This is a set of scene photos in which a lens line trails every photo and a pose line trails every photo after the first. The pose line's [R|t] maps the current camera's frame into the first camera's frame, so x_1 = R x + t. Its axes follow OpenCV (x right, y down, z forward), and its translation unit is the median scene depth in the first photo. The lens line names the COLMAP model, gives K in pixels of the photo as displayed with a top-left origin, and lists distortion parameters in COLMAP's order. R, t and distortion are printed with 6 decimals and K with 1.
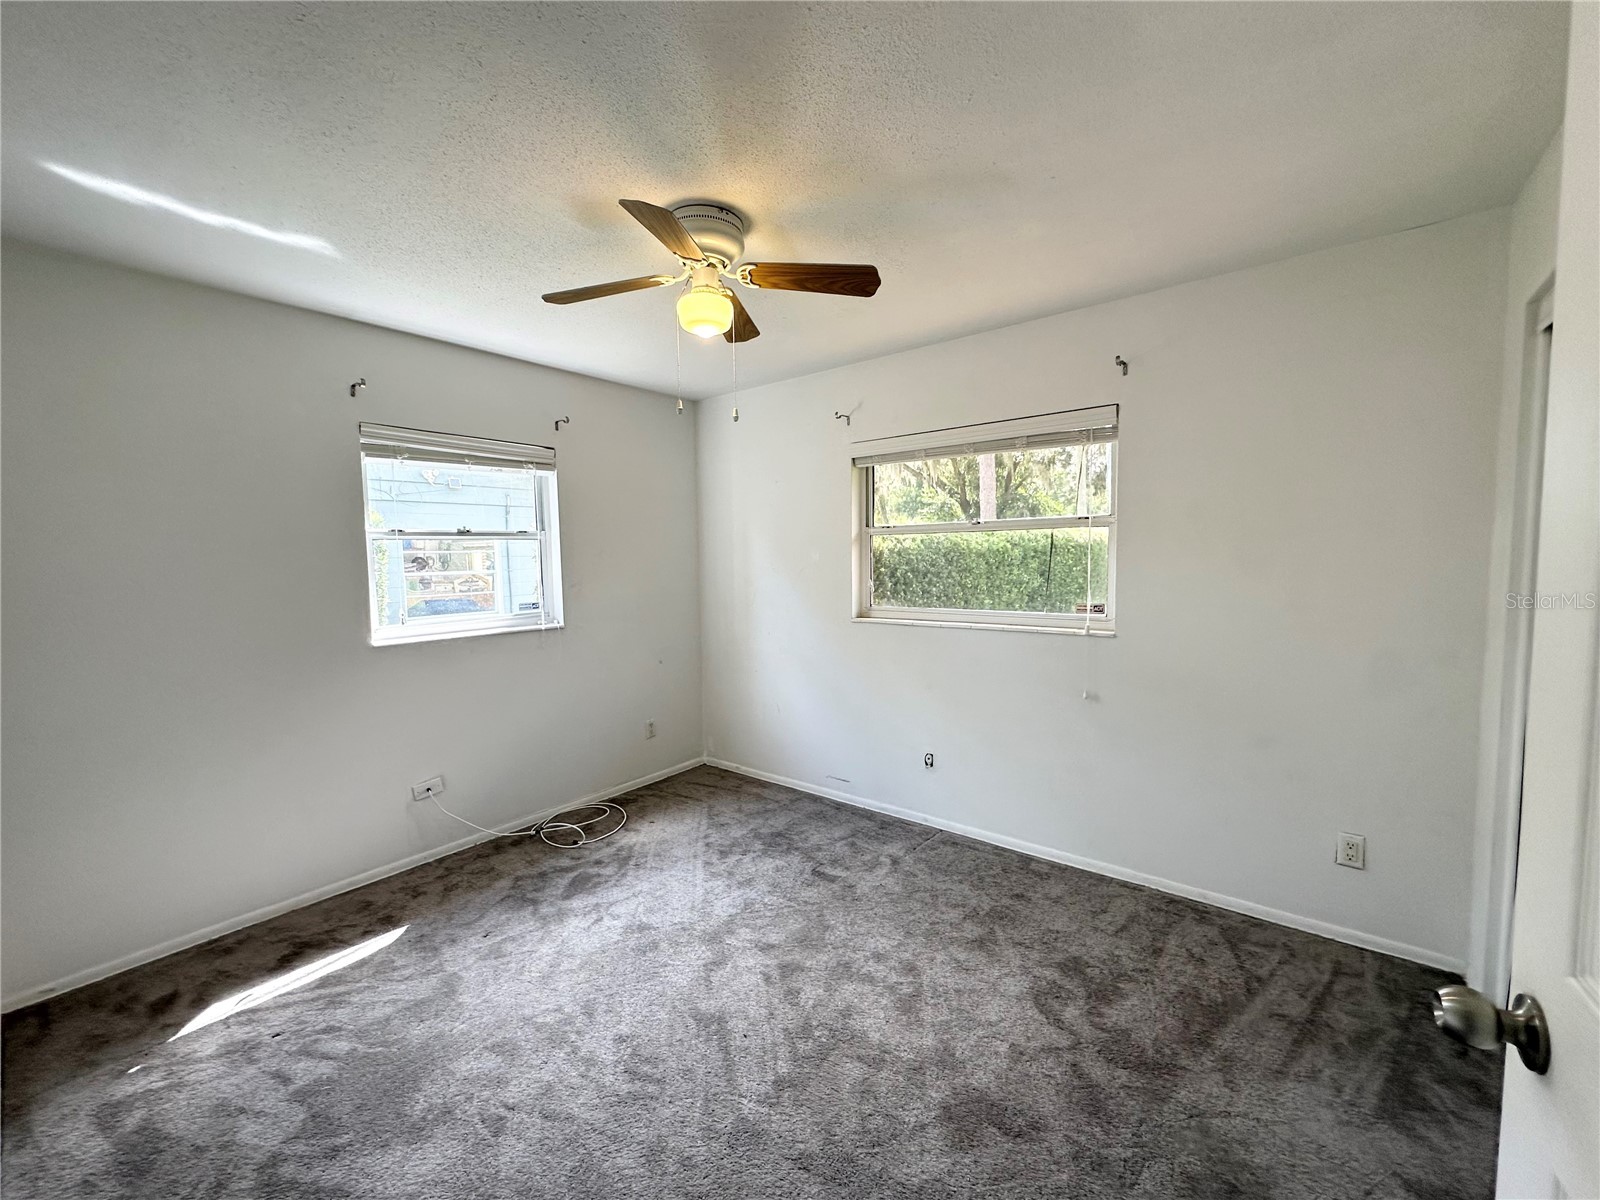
lens RADIAL K [[639.7, 0, 799.2], [0, 639.7, 600.7], [0, 0, 1]] dist [-0.002443, -0.000164]
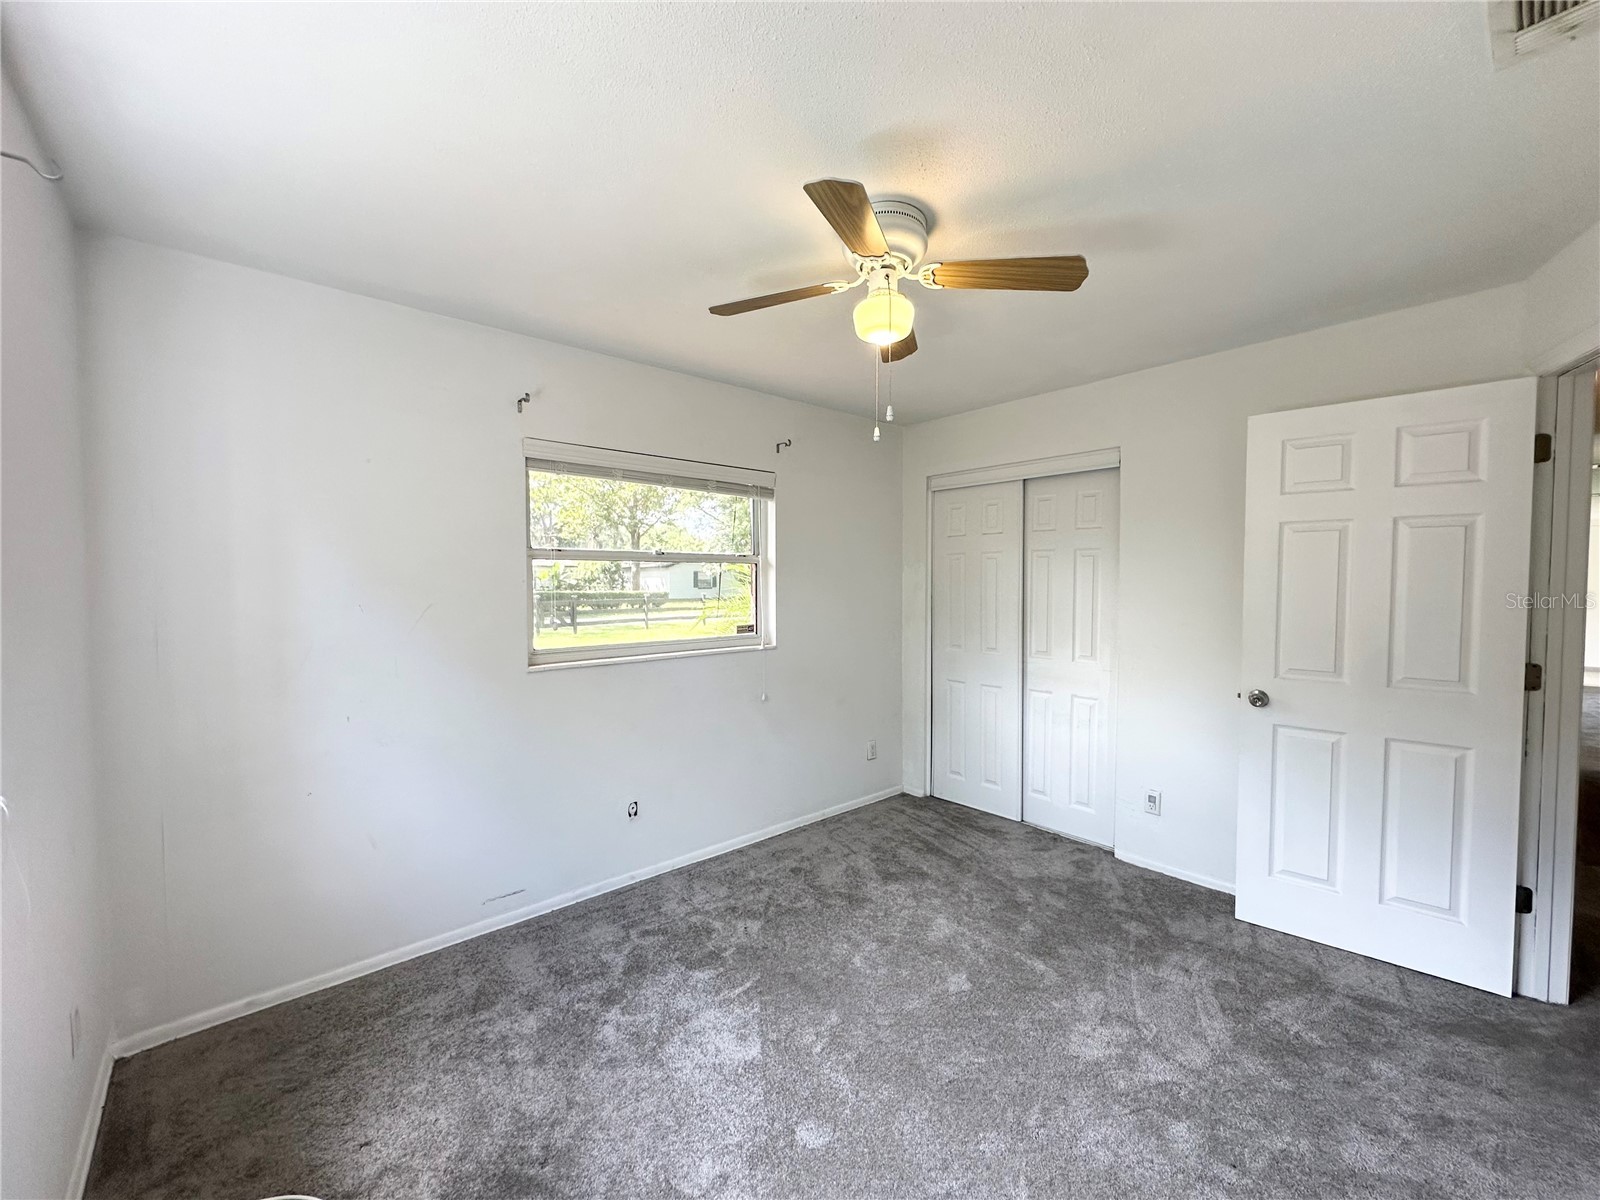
lens RADIAL K [[628.3, 0, 795.2], [0, 628.3, 607.2], [0, 0, 1]] dist [-0.002998, -0.000279]
pose [[0.188168, -0.031492, 0.981632, -0.744406], [0.069351, 0.997417, 0.018704, -0.046910], [-0.979685, 0.064558, 0.189866, 0.700773]]
